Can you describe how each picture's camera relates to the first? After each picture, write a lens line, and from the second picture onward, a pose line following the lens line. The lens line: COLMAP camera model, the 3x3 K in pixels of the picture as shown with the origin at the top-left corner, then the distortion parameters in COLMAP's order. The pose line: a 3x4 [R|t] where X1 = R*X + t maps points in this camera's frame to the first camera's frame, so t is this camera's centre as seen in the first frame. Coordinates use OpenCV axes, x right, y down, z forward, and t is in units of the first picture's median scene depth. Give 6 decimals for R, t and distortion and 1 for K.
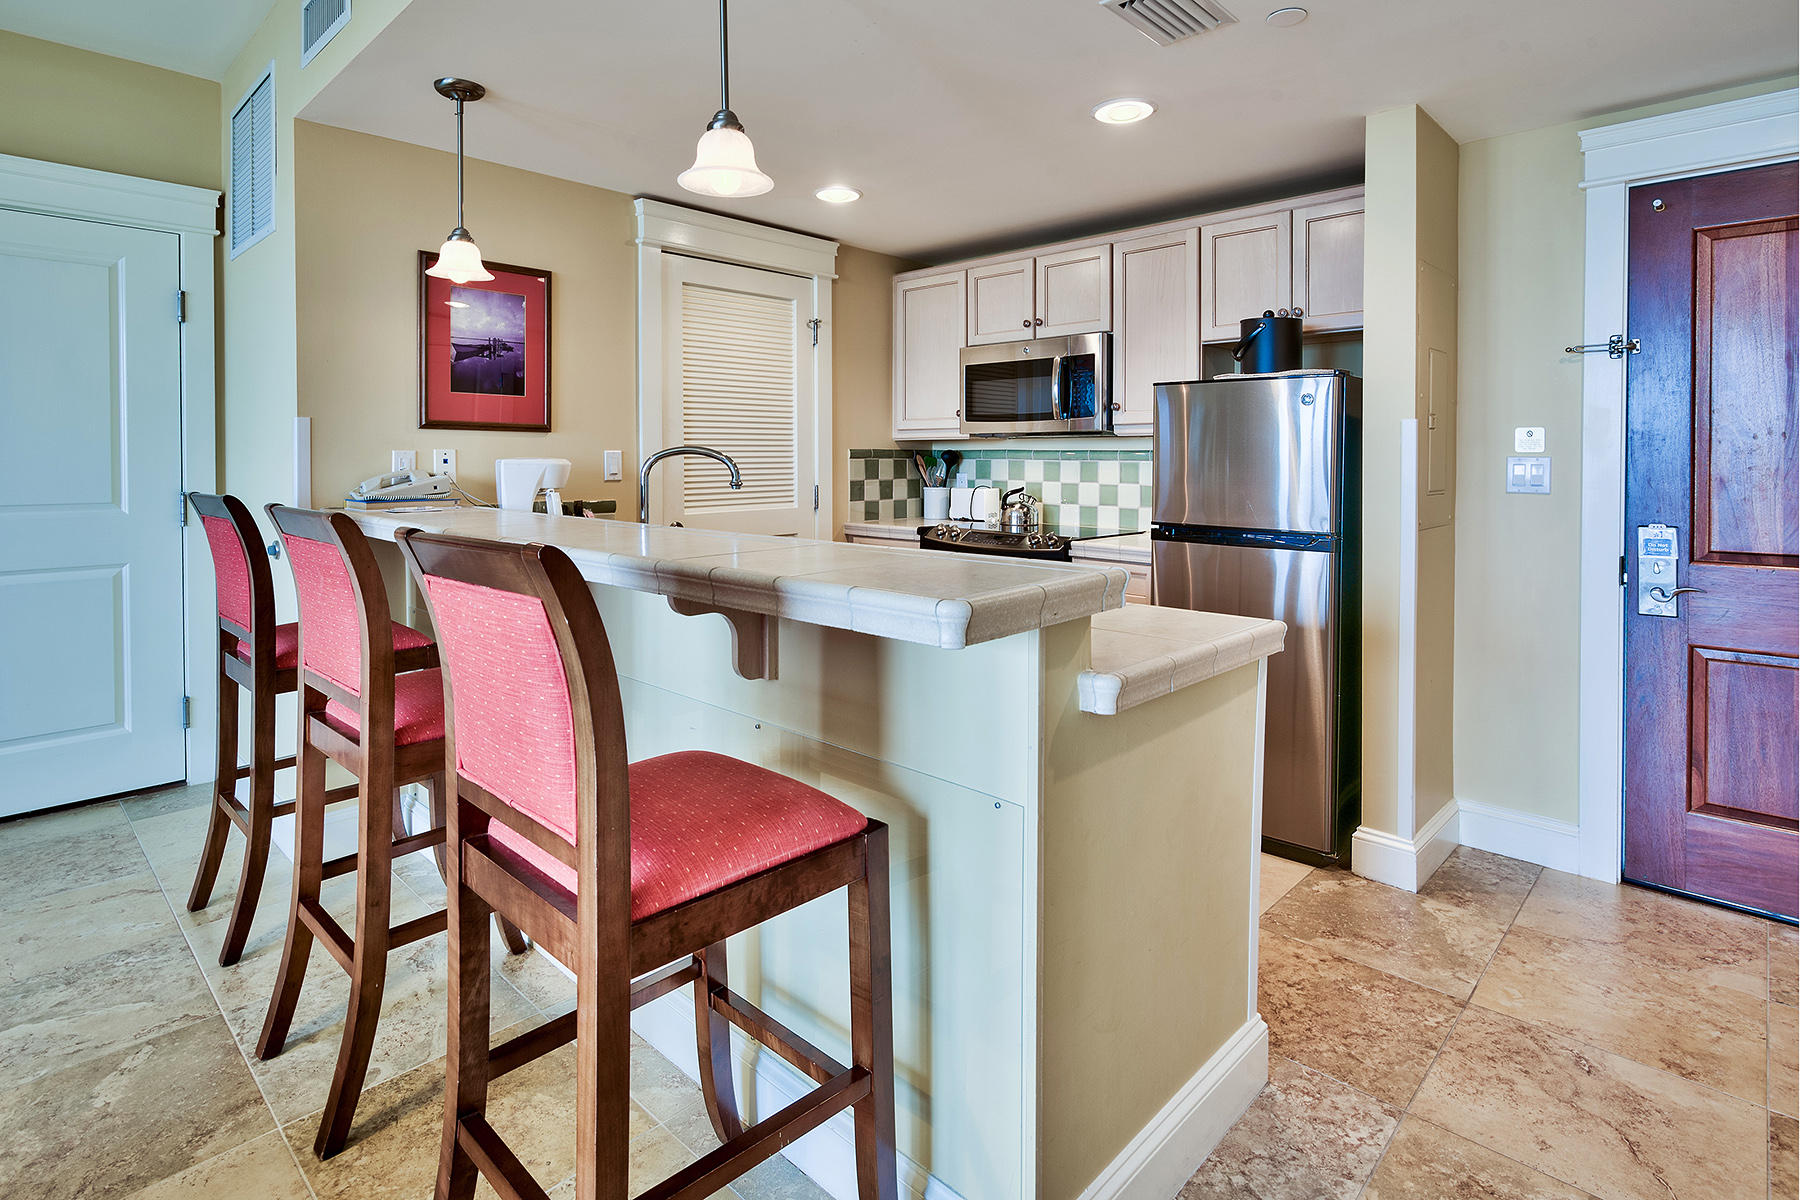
lens RADIAL K [[922.7, 0, 898.8], [0, 922.7, 455.9], [0, 0, 1]] dist [-0.002913, 0.000464]
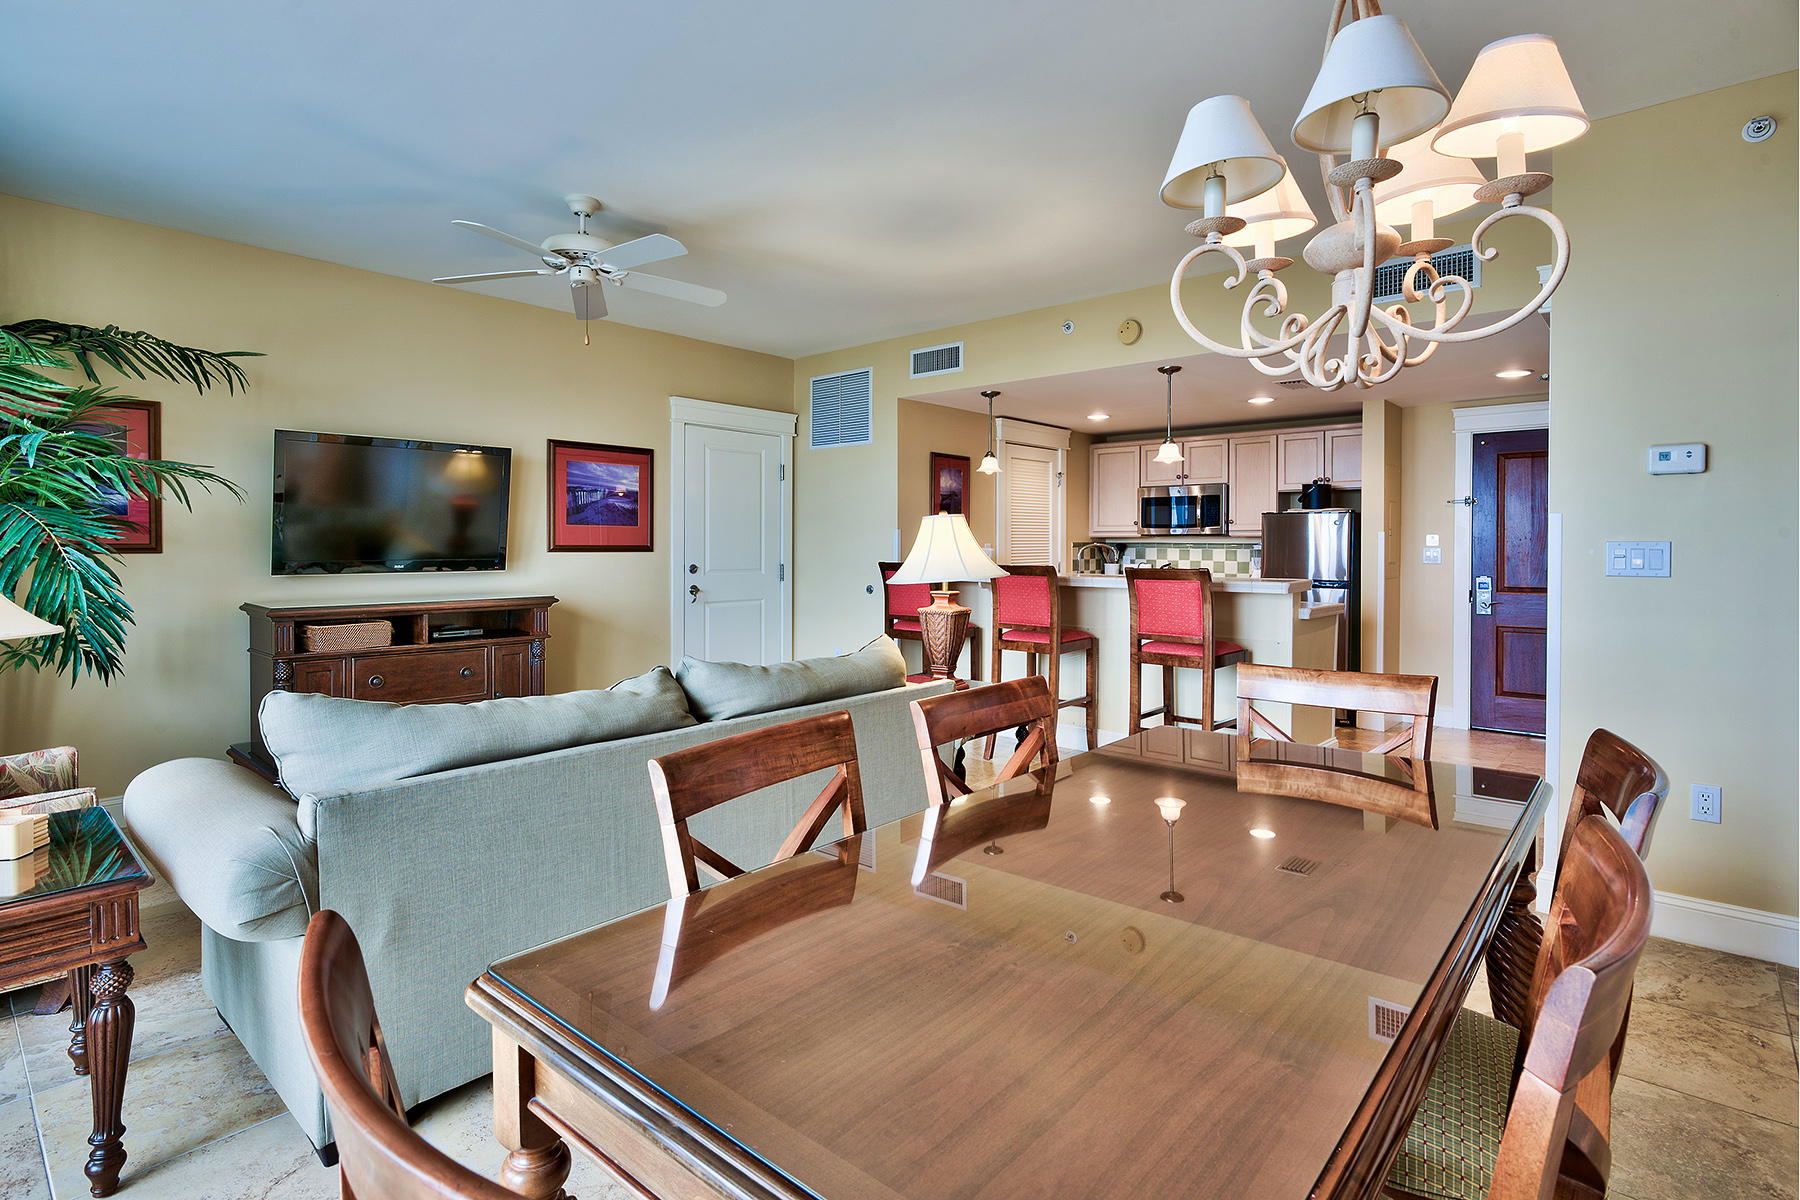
lens RADIAL K [[888.3, 0, 897.1], [0, 888.3, 543.8], [0, 0, 1]] dist [-0.000854, 0.000250]
pose [[0.999440, 0.002358, 0.033377, -0.575569], [-0.002355, 0.999997, -0.000153, -0.004213], [-0.033377, 0.000075, 0.999443, -0.929743]]
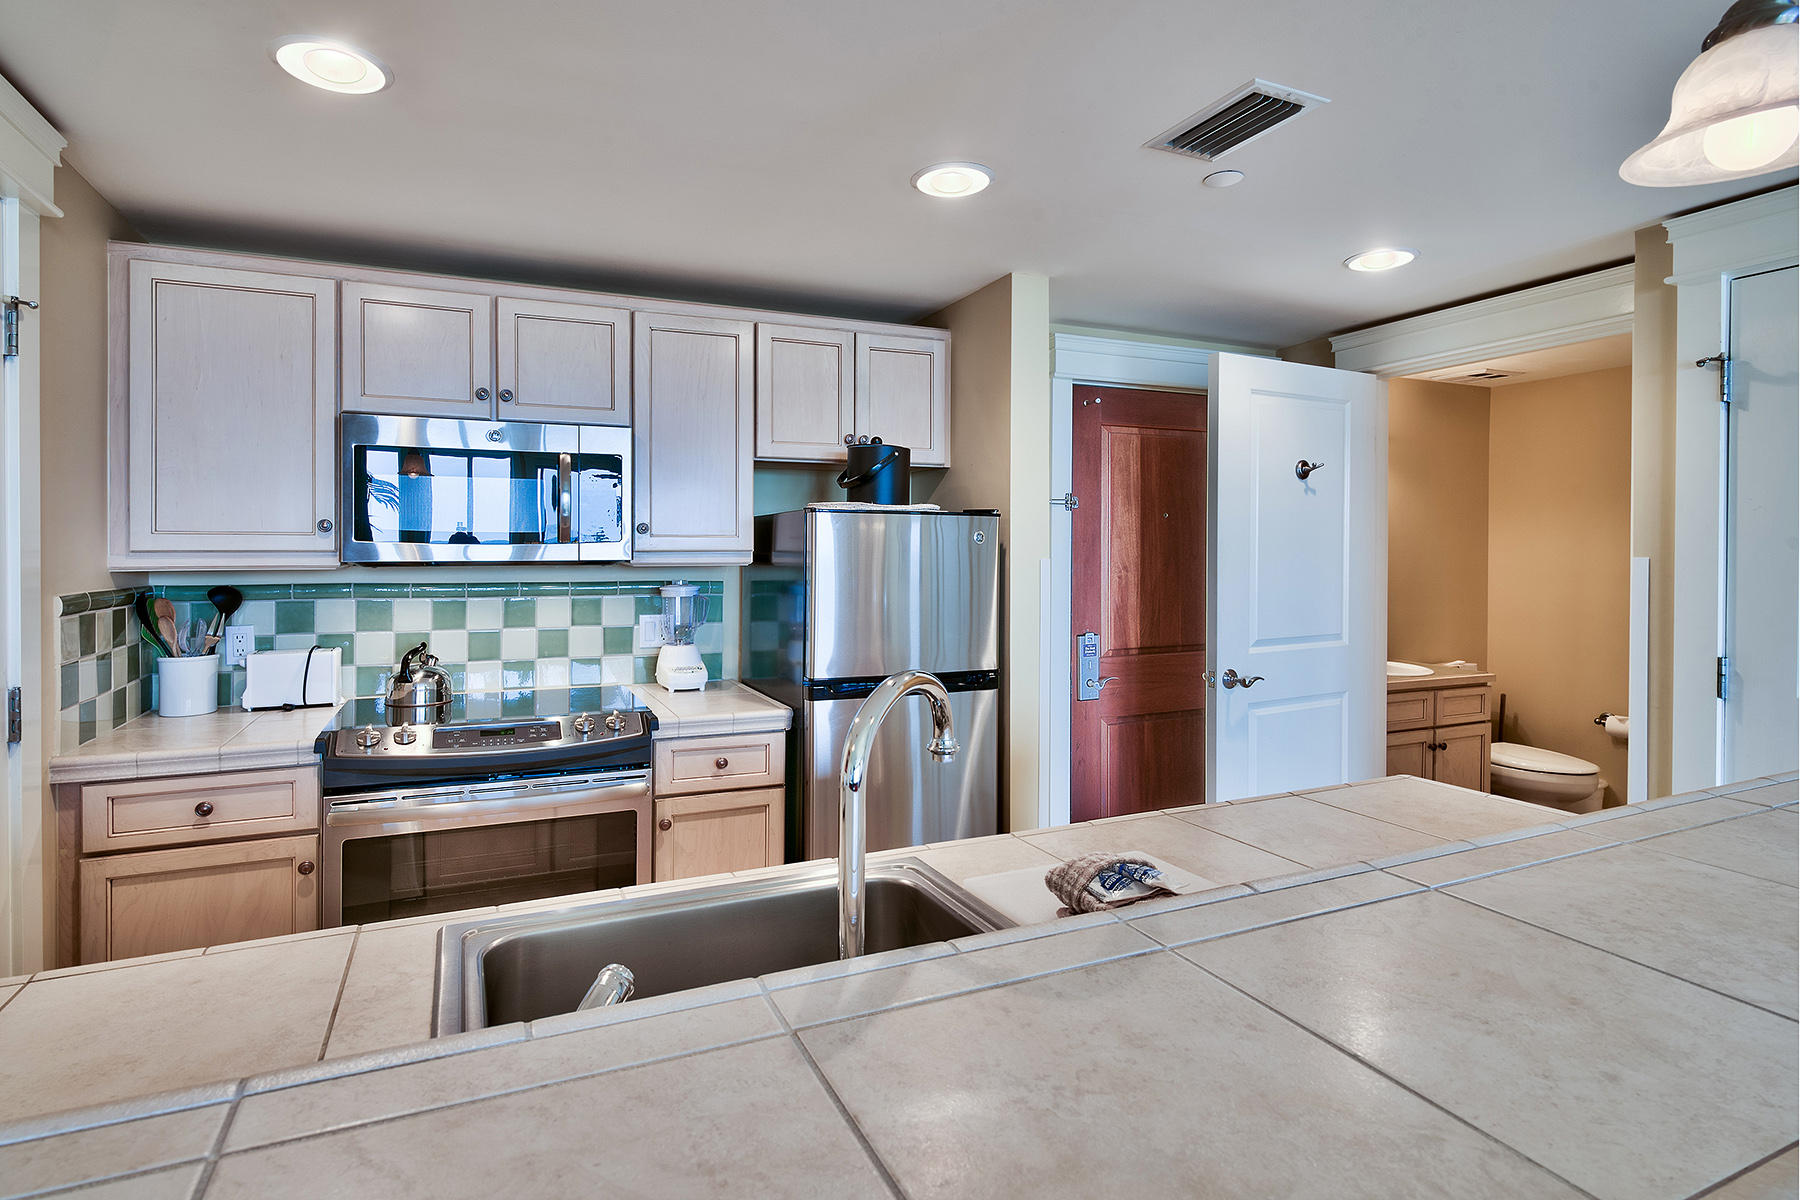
lens RADIAL K [[876.4, 0, 894.9], [0, 876.4, 558.4], [0, 0, 1]] dist [-0.000977, -0.000146]
pose [[0.389569, -0.007095, 0.920970, -0.364675], [0.001155, 0.999973, 0.007215, -0.035573], [-0.920997, -0.001747, 0.389567, 0.556734]]
